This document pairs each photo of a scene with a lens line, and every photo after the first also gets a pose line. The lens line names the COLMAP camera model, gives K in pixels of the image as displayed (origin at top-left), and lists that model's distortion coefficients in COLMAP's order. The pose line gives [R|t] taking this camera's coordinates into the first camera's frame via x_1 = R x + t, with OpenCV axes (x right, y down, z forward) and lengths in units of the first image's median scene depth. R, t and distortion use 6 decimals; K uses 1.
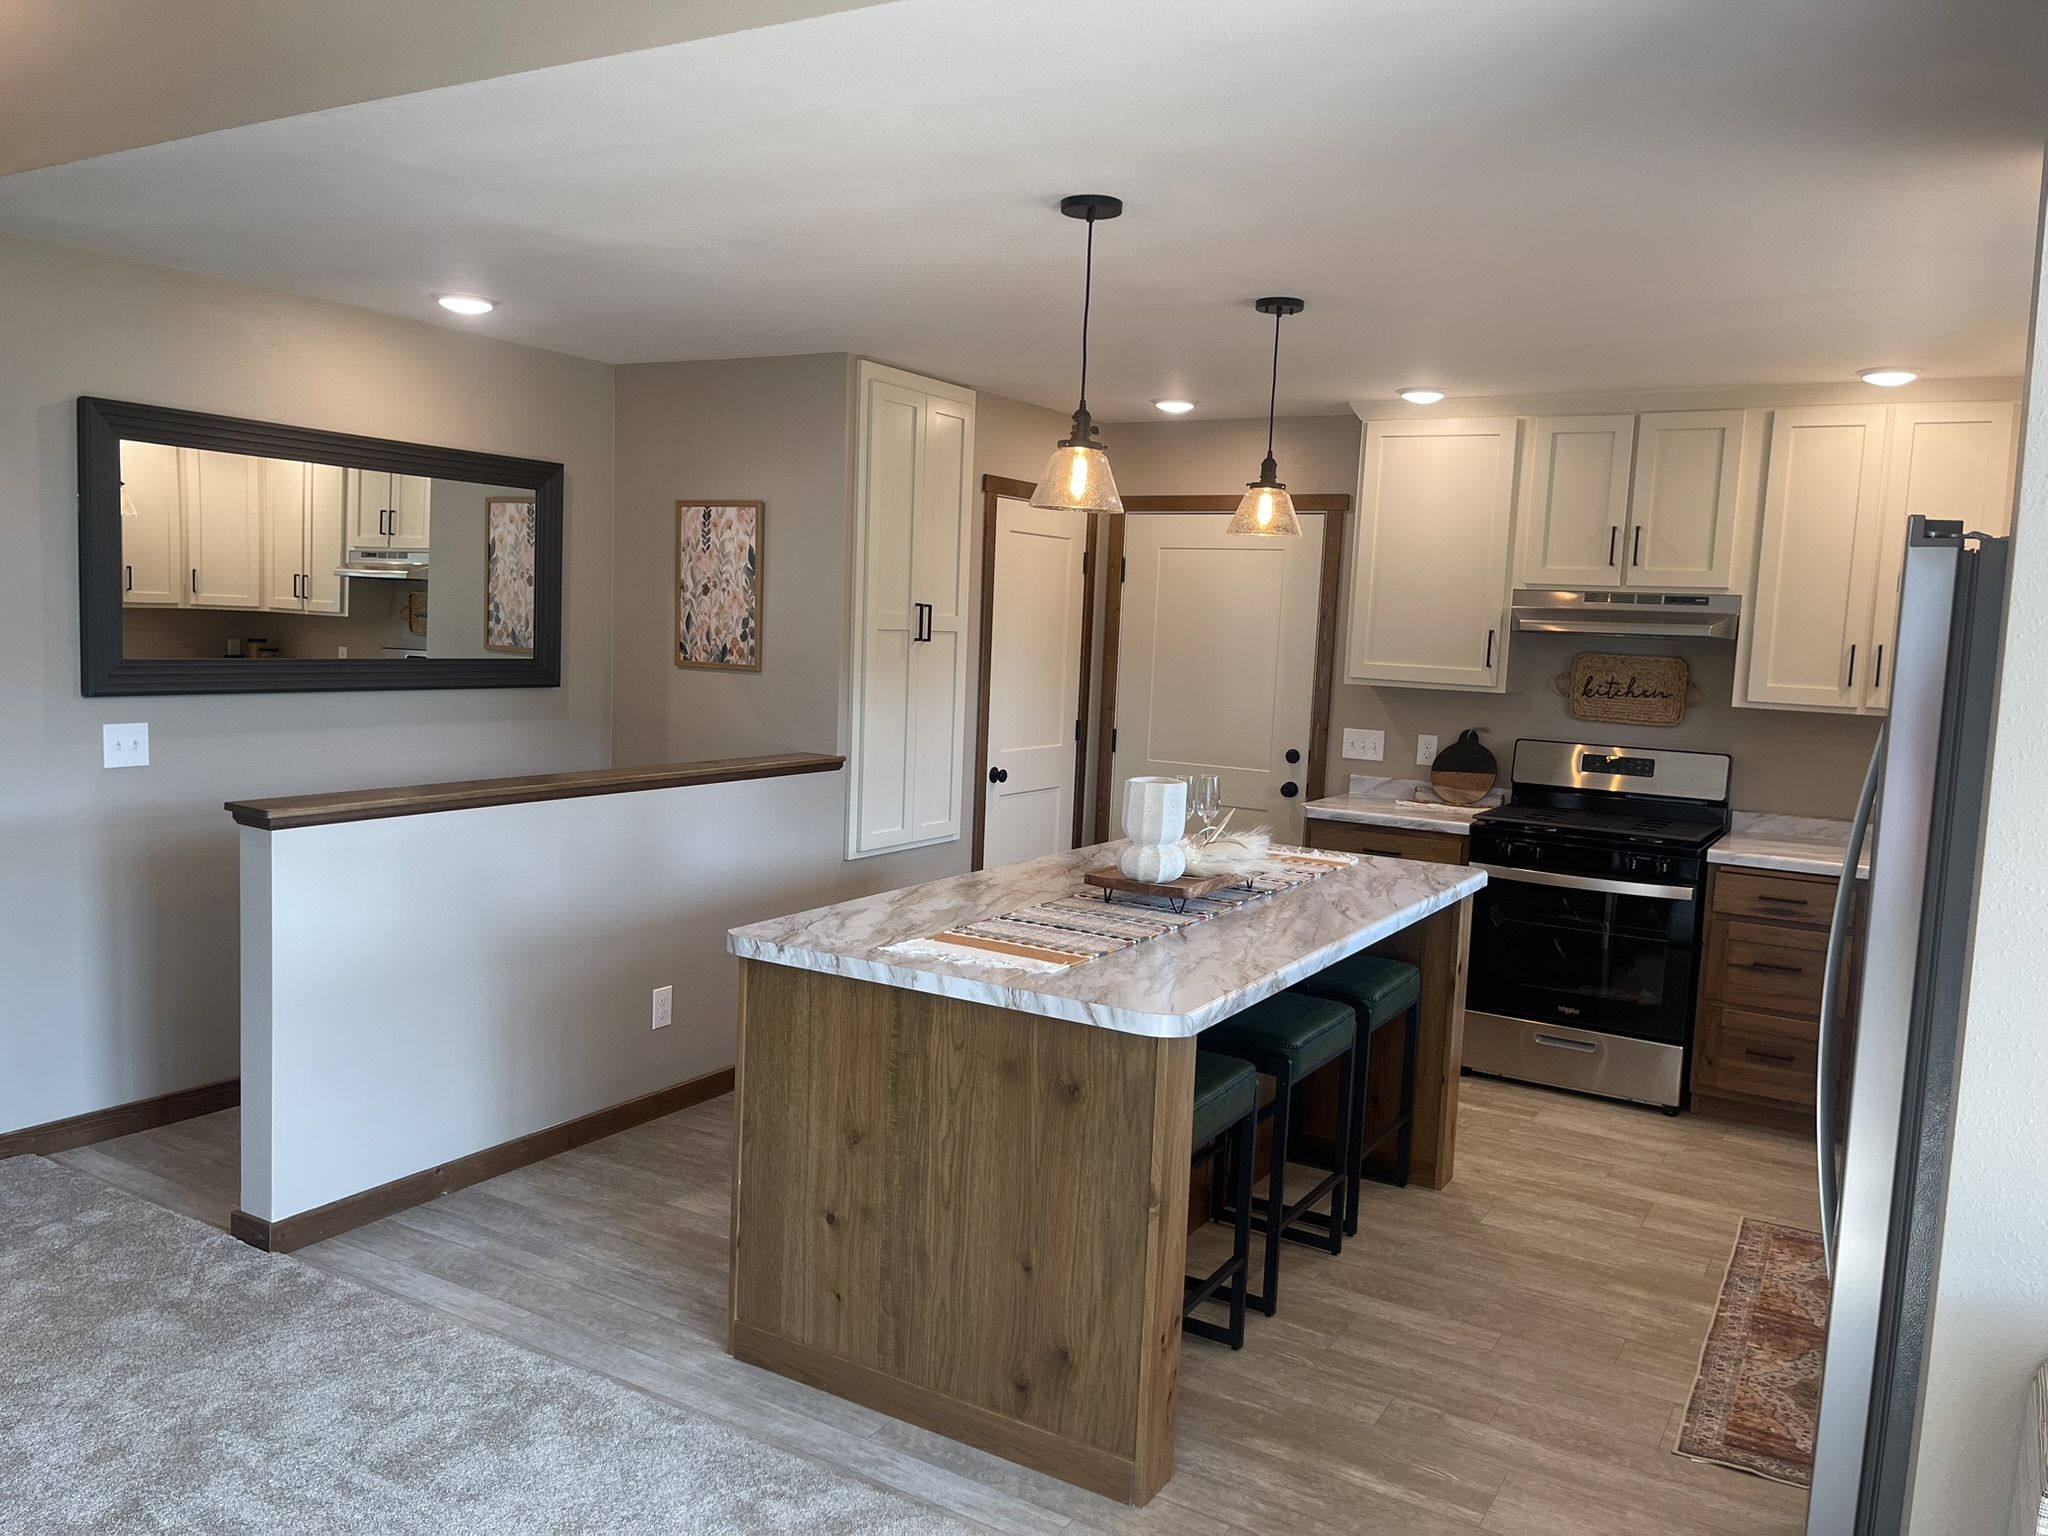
lens RADIAL K [[1545.4, 0, 1018.3], [0, 1545.4, 770.7], [0, 0, 1]] dist [0.046014, -0.031620]
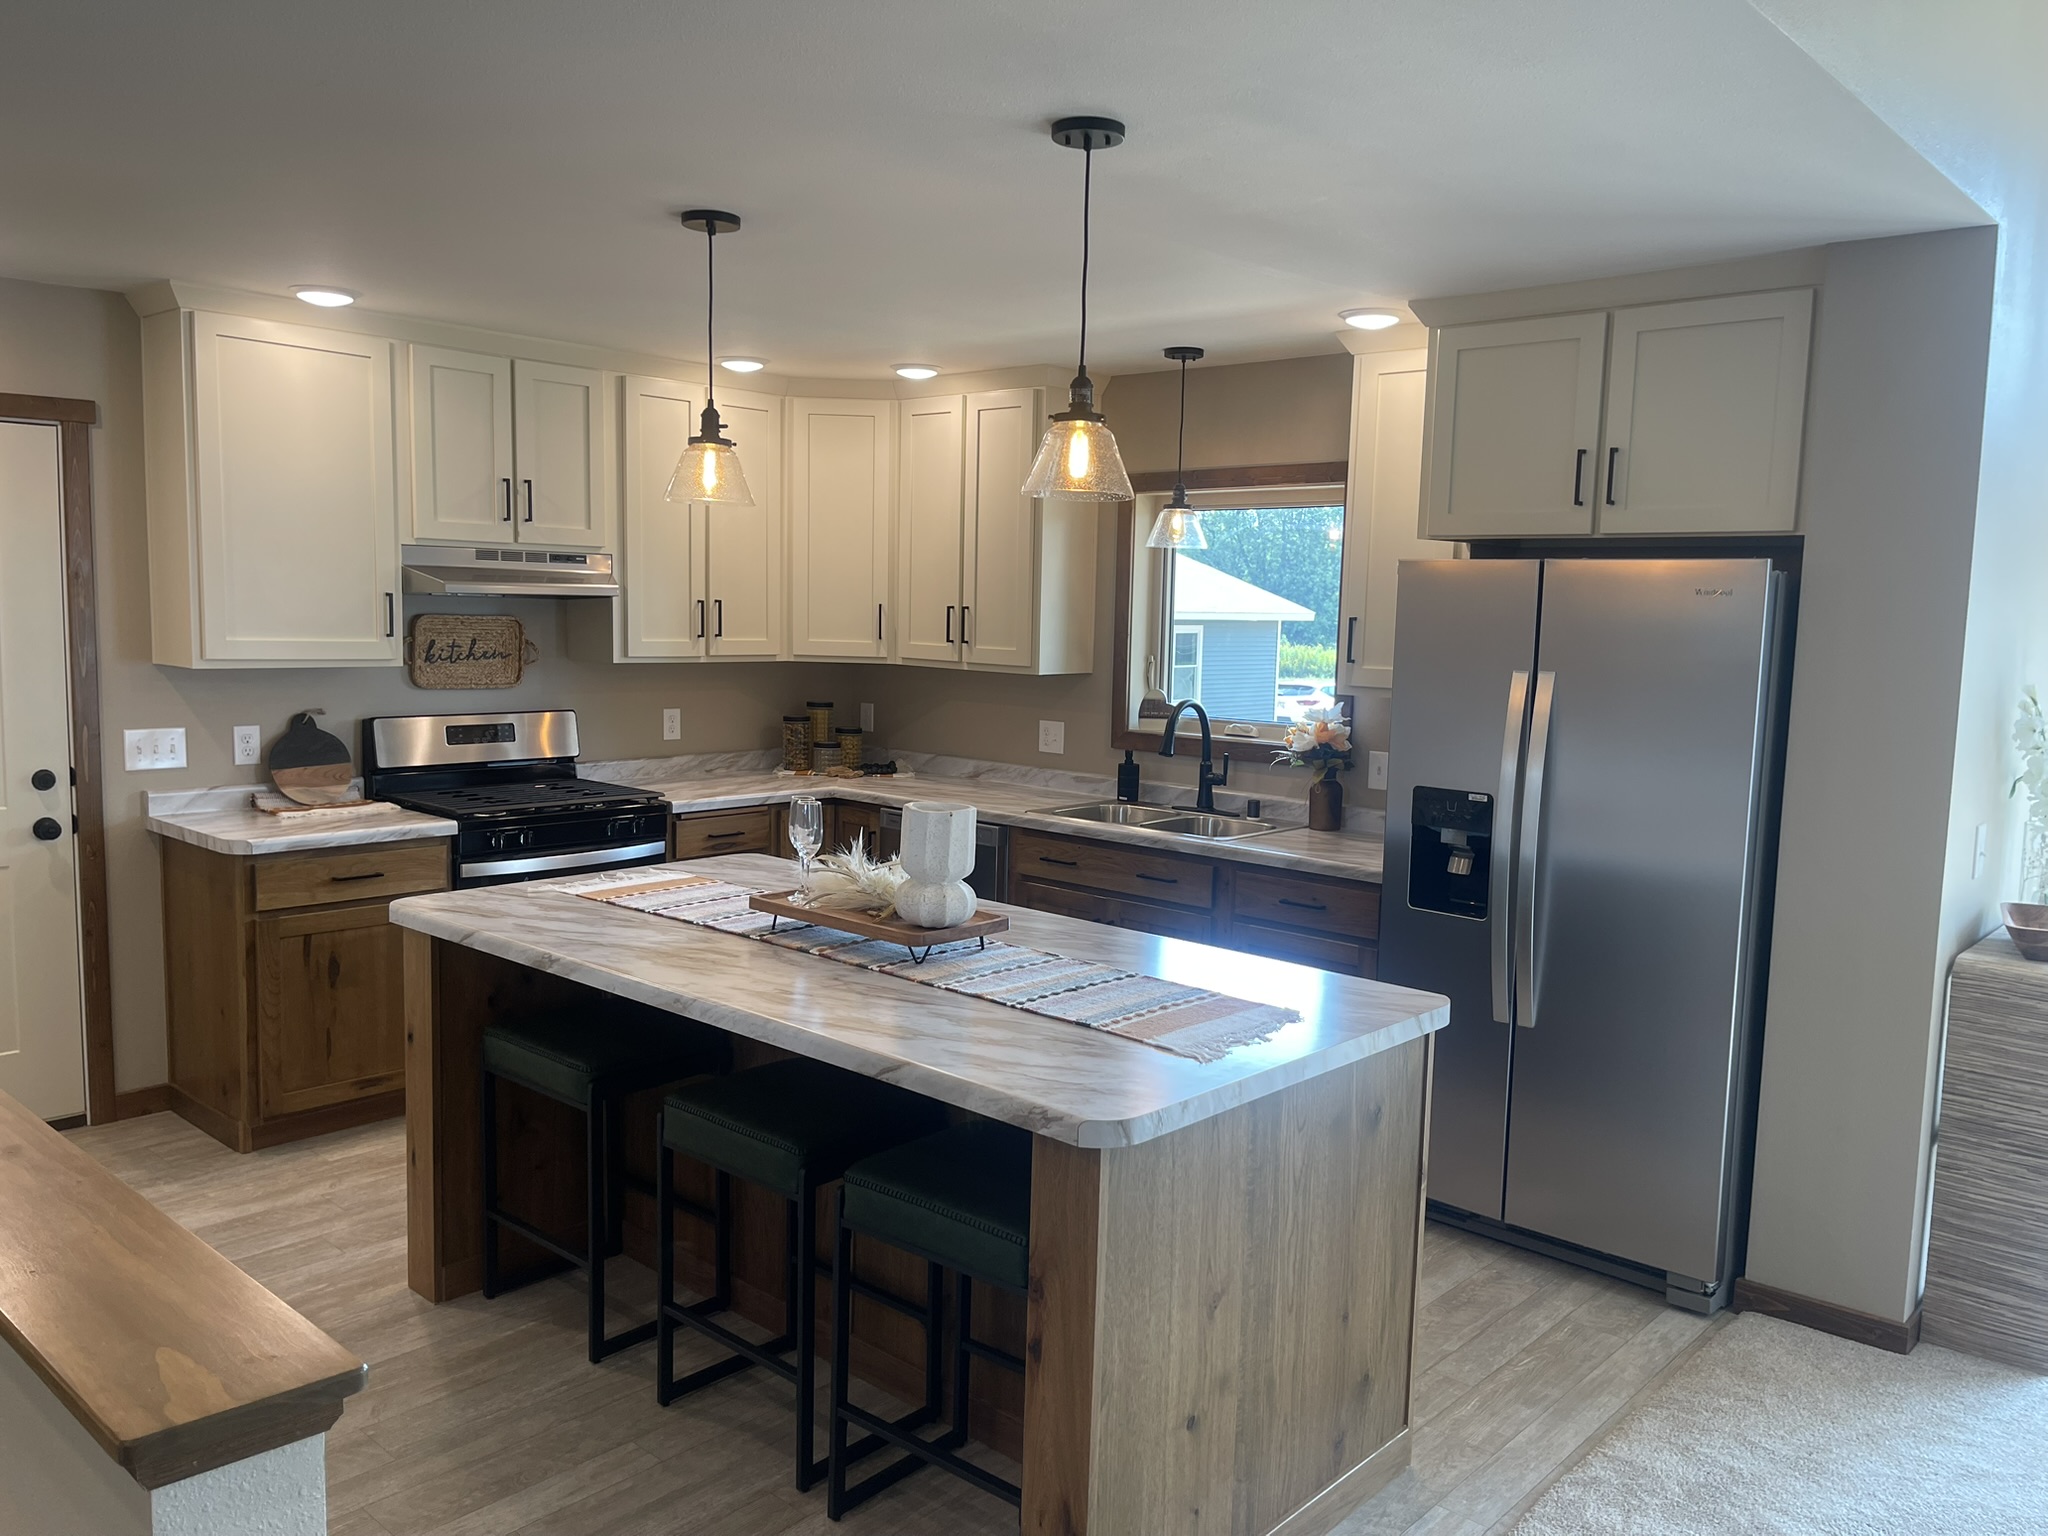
lens RADIAL K [[1545.4, 0, 1032.7], [0, 1545.4, 765.1], [0, 0, 1]] dist [0.046014, -0.031620]
pose [[0.197608, -0.140118, 0.970216, -0.470368], [0.081550, 0.988651, 0.126171, -0.078062], [-0.976883, 0.054188, 0.206792, 0.501446]]
